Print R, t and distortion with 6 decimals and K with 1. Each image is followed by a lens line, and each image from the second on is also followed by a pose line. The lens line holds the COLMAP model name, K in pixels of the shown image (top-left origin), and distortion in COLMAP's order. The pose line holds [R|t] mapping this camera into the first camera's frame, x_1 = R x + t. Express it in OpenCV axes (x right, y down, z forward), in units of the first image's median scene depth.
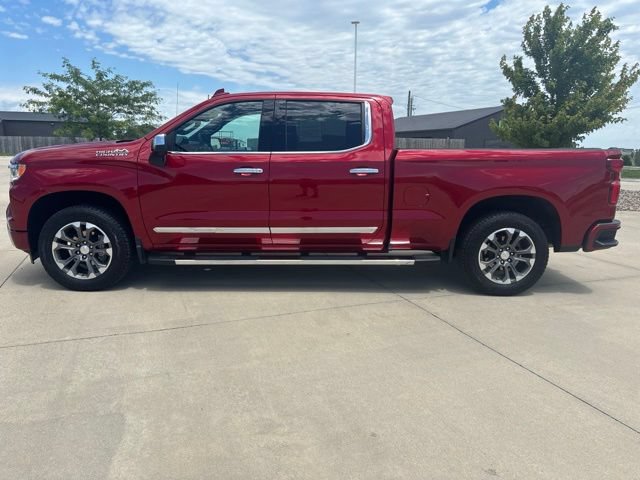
lens RADIAL K [[494.3, 0, 320.4], [0, 494.3, 236.2], [0, 0, 1]] dist [0.037655, -0.044204]
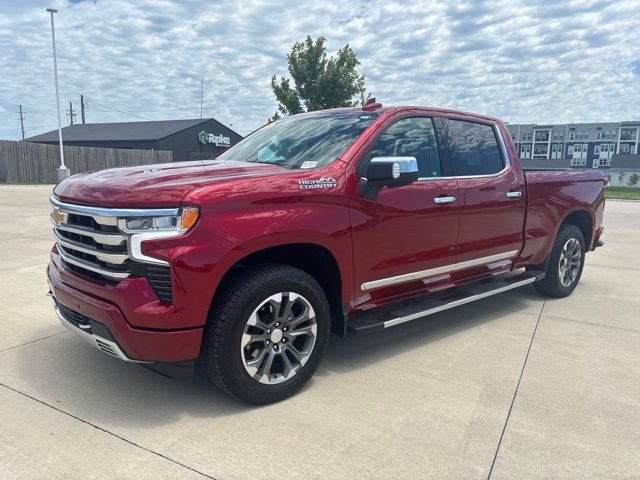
lens RADIAL K [[494.3, 0, 325.1], [0, 494.3, 232.1], [0, 0, 1]] dist [0.037655, -0.044204]
pose [[0.761371, -0.088197, 0.642289, -0.790143], [0.106291, 0.994279, 0.010533, -0.100328], [-0.639544, 0.060250, 0.766390, 0.450411]]
